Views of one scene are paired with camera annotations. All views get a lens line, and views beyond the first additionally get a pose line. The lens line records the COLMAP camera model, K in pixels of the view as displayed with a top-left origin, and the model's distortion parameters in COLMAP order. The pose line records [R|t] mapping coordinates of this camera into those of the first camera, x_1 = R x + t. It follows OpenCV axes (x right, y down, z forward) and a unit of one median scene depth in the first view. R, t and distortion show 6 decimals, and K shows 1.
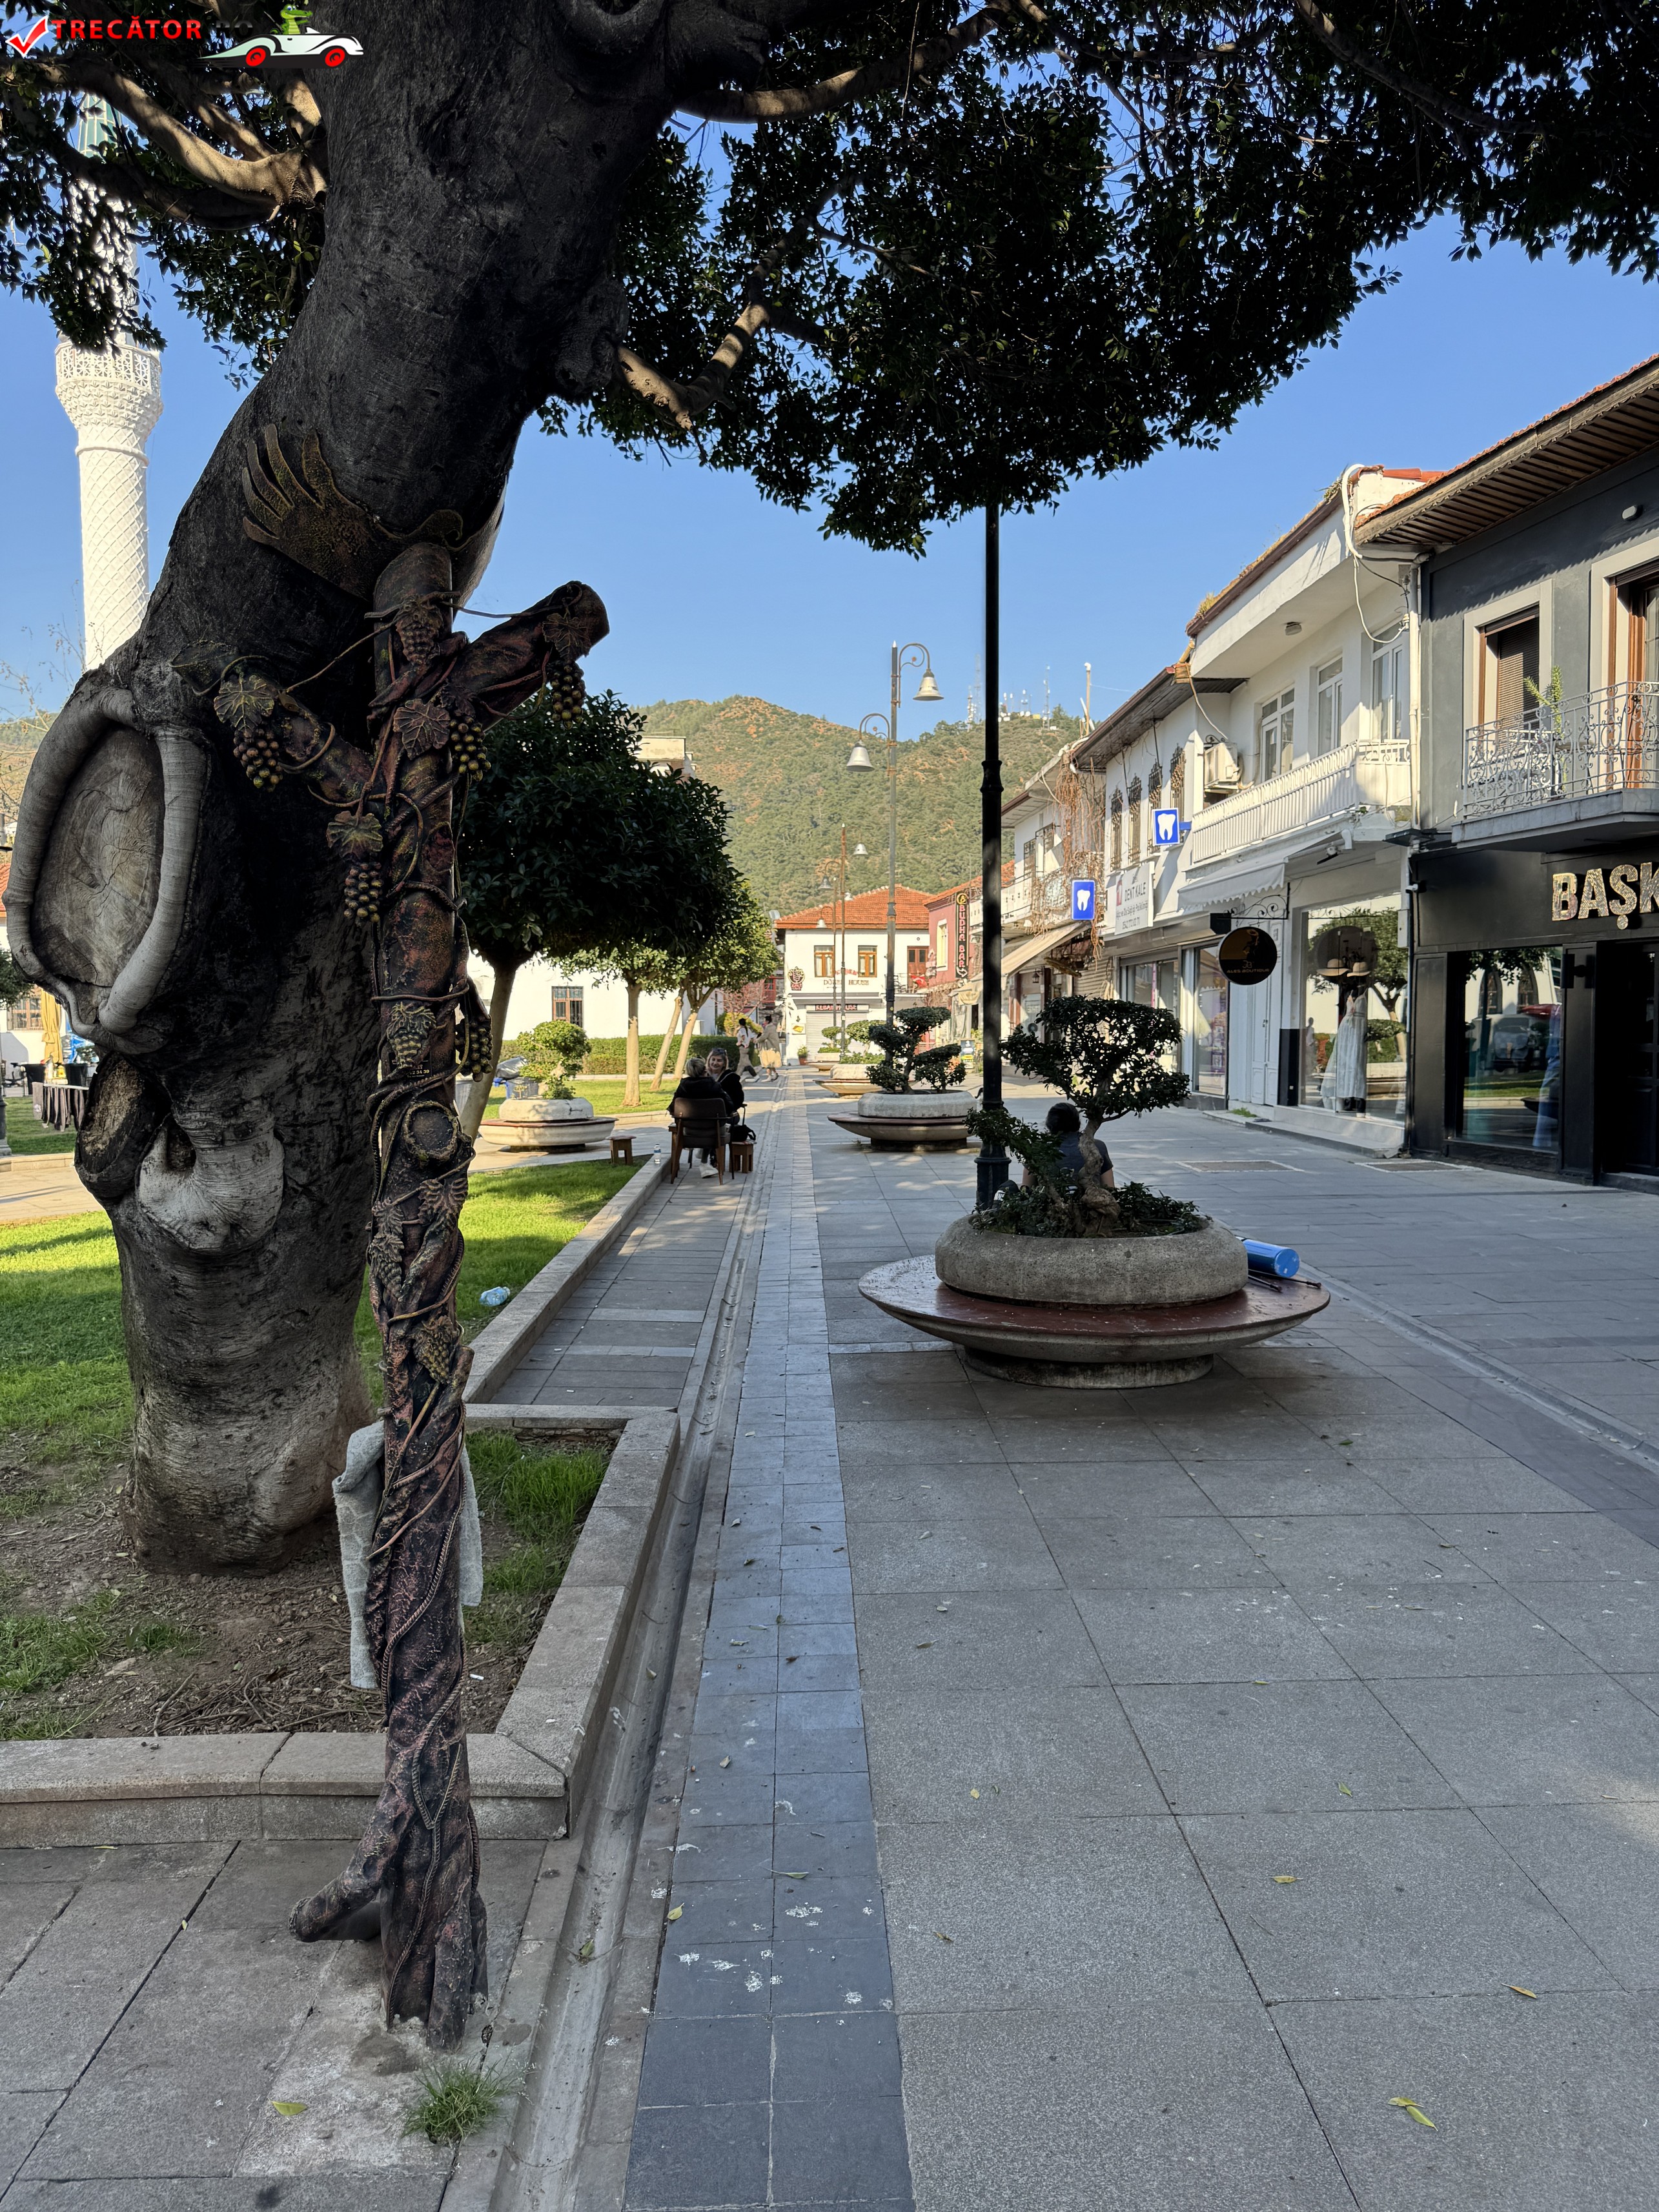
lens RADIAL K [[1546.8, 0, 828.6], [0, 1546.8, 1110.5], [0, 0, 1]] dist [0.018217, -0.026074]
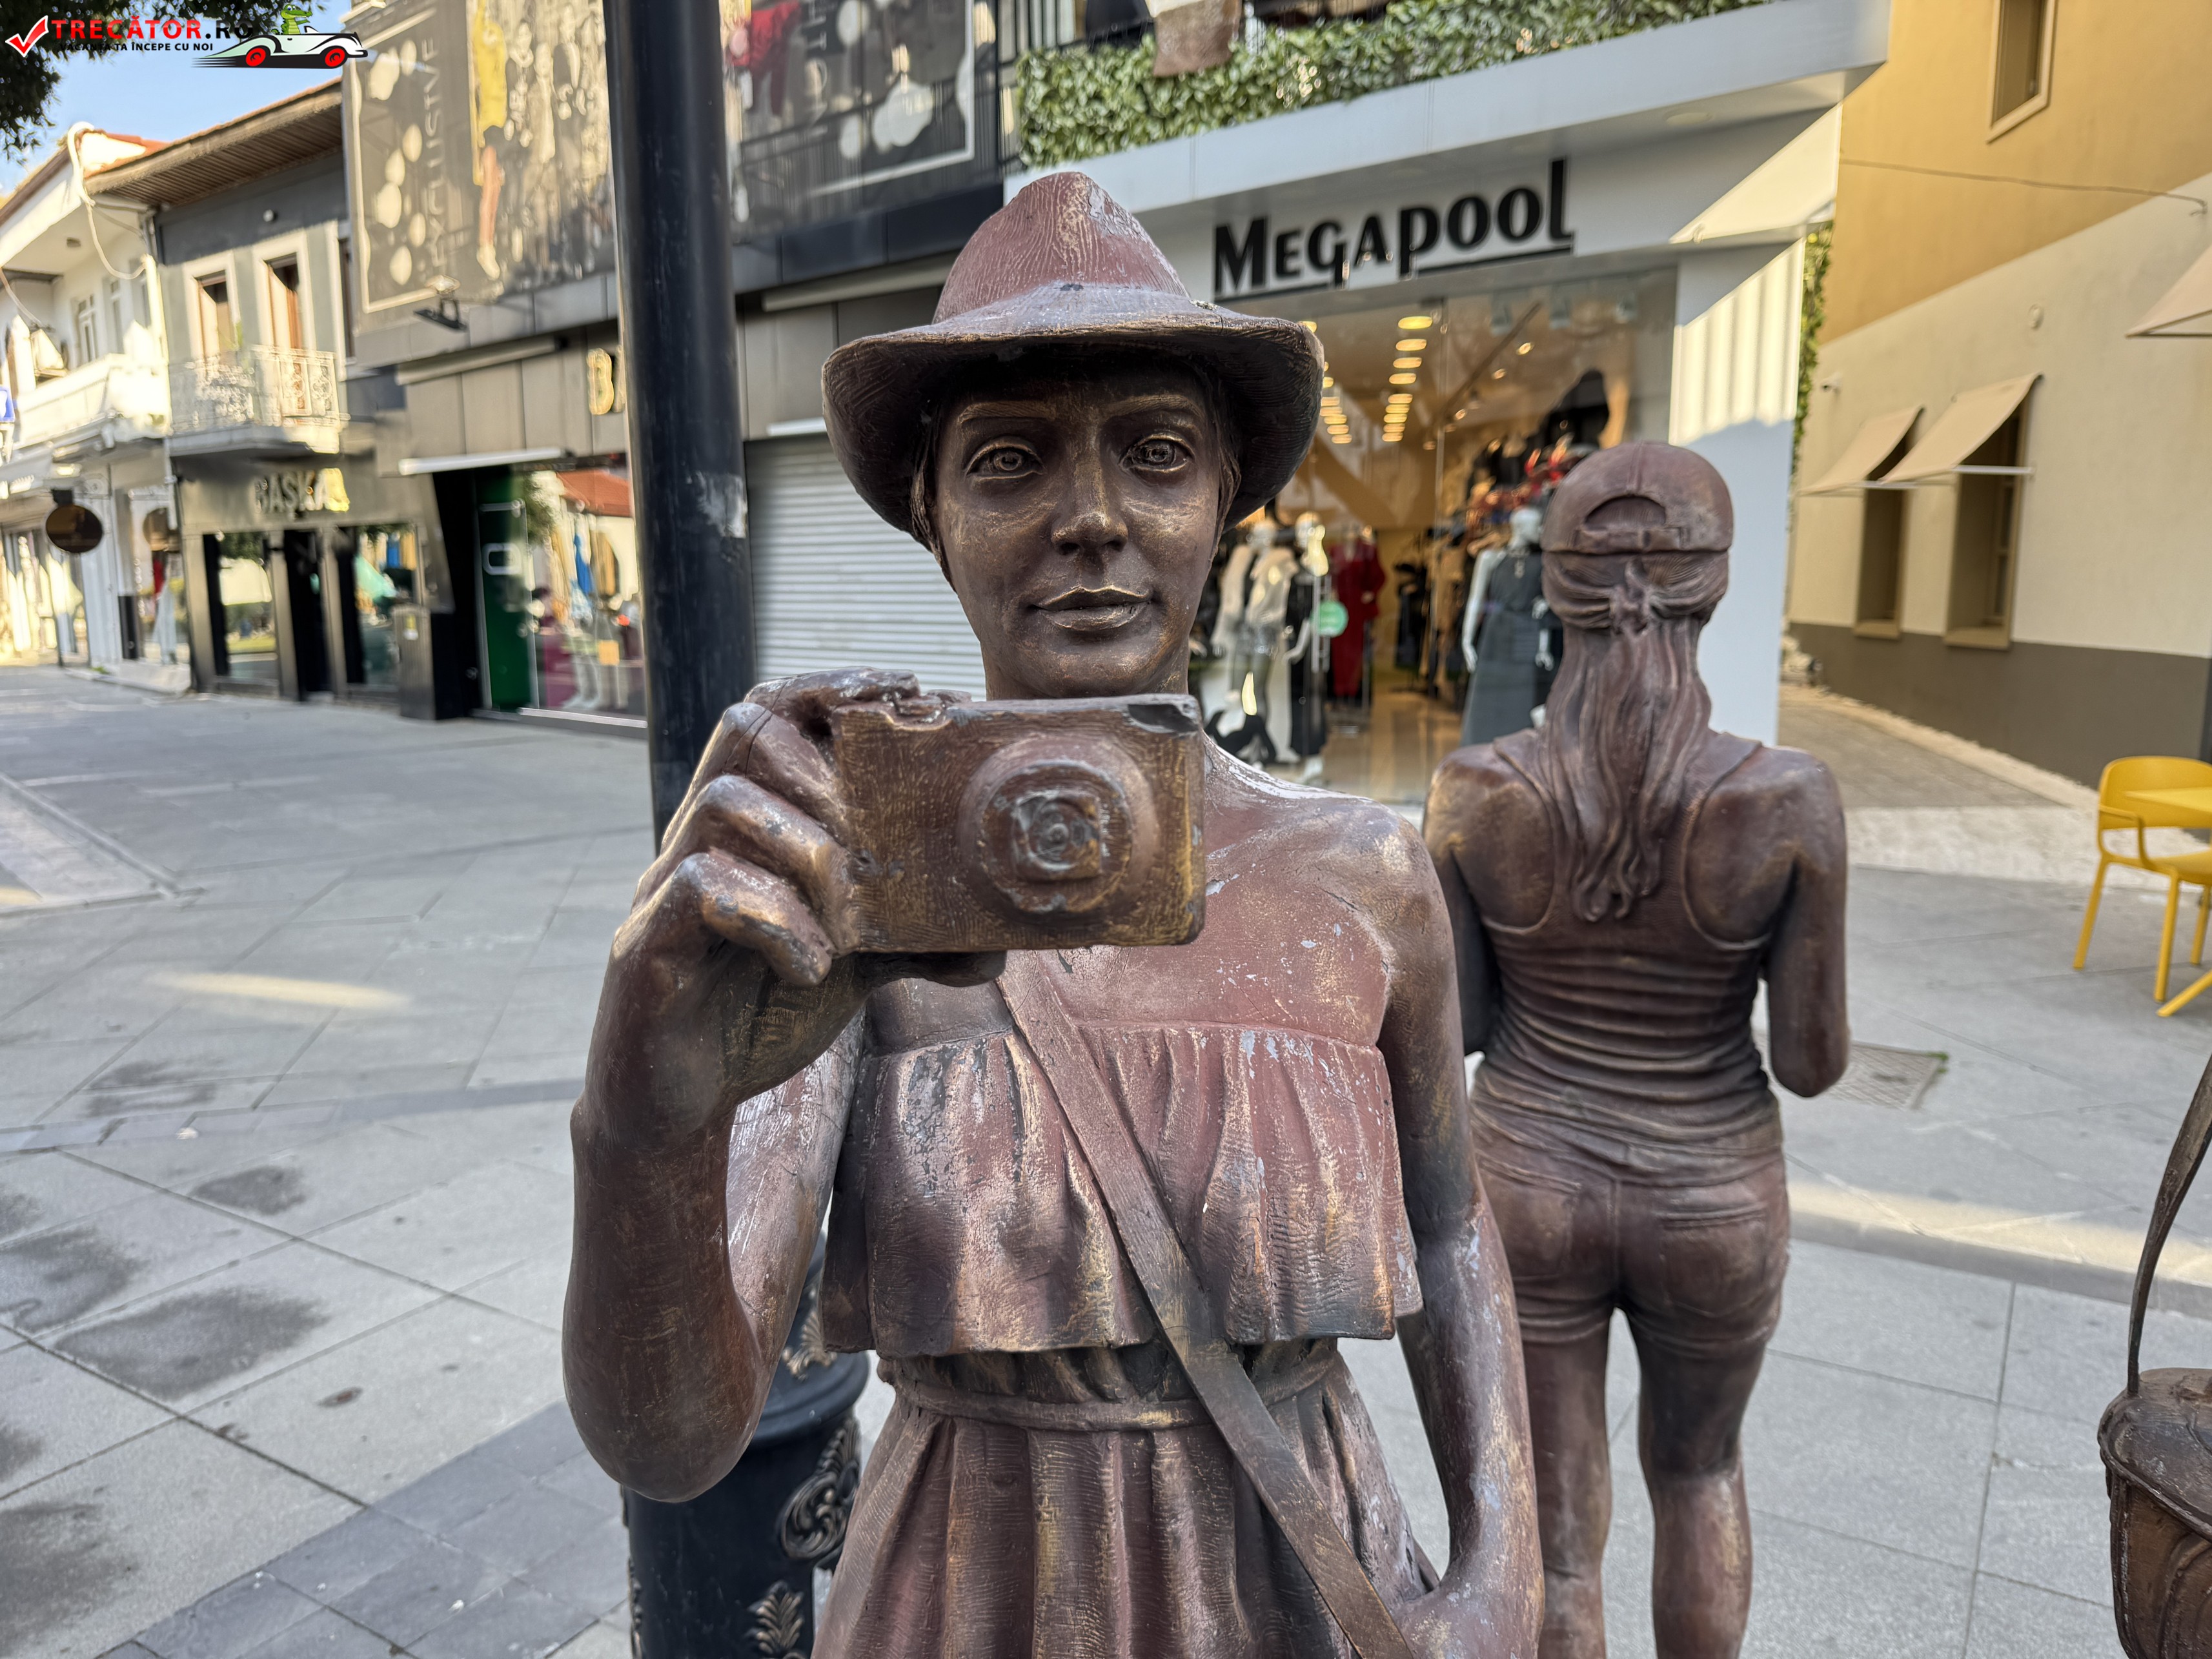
lens RADIAL K [[1546.8, 0, 1098.8], [0, 1546.8, 831.3], [0, 0, 1]] dist [0.018217, -0.026074]
pose [[0.752114, -0.104671, 0.650667, 0.087608], [0.041666, 0.992884, 0.111561, 0.029624], [-0.657714, -0.056796, 0.751123, -0.443791]]
